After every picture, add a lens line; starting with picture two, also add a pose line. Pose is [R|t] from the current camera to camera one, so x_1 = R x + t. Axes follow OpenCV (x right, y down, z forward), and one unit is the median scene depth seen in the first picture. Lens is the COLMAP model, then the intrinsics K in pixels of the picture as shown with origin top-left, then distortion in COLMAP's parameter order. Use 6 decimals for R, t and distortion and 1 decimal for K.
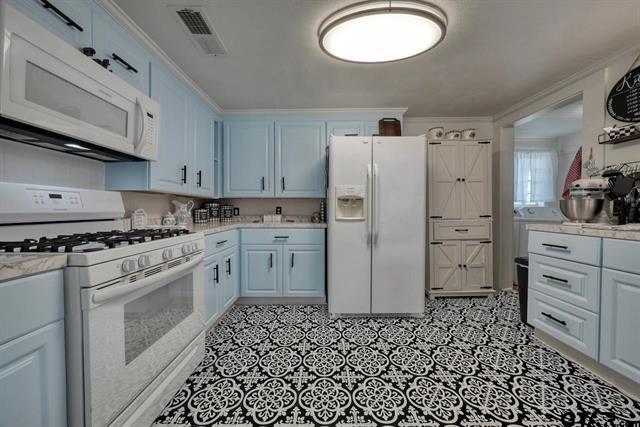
lens RADIAL K [[215.8, 0, 322.0], [0, 215.8, 212.4], [0, 0, 1]] dist [-0.006191, 0.000859]
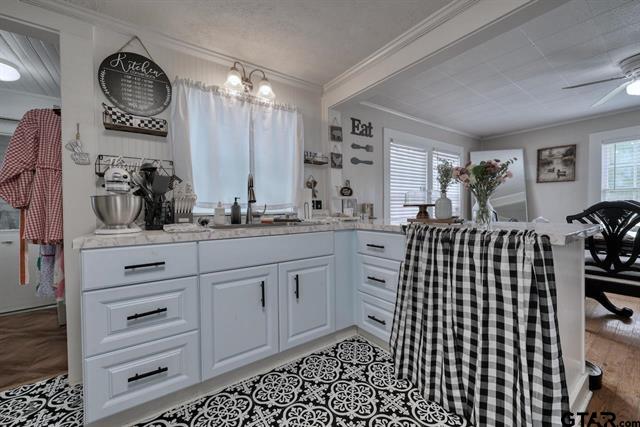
lens RADIAL K [[251.1, 0, 322.0], [0, 251.1, 212.1], [0, 0, 1]] dist [-0.002434, -0.000192]
pose [[-0.577138, -0.007132, 0.816615, 0.106913], [0.019180, 0.999568, 0.022285, -0.010798], [-0.816421, 0.028524, -0.576752, 0.760335]]
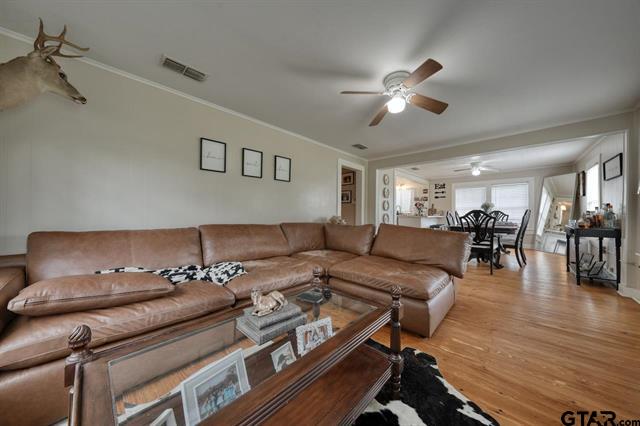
lens RADIAL K [[215.8, 0, 320.5], [0, 215.8, 213.0], [0, 0, 1]] dist [-0.006191, 0.000859]
pose [[0.686511, 0.005560, 0.727099, -3.100561], [-0.002669, 0.999983, -0.005126, 0.037535], [-0.727115, 0.001579, 0.686514, -1.390928]]
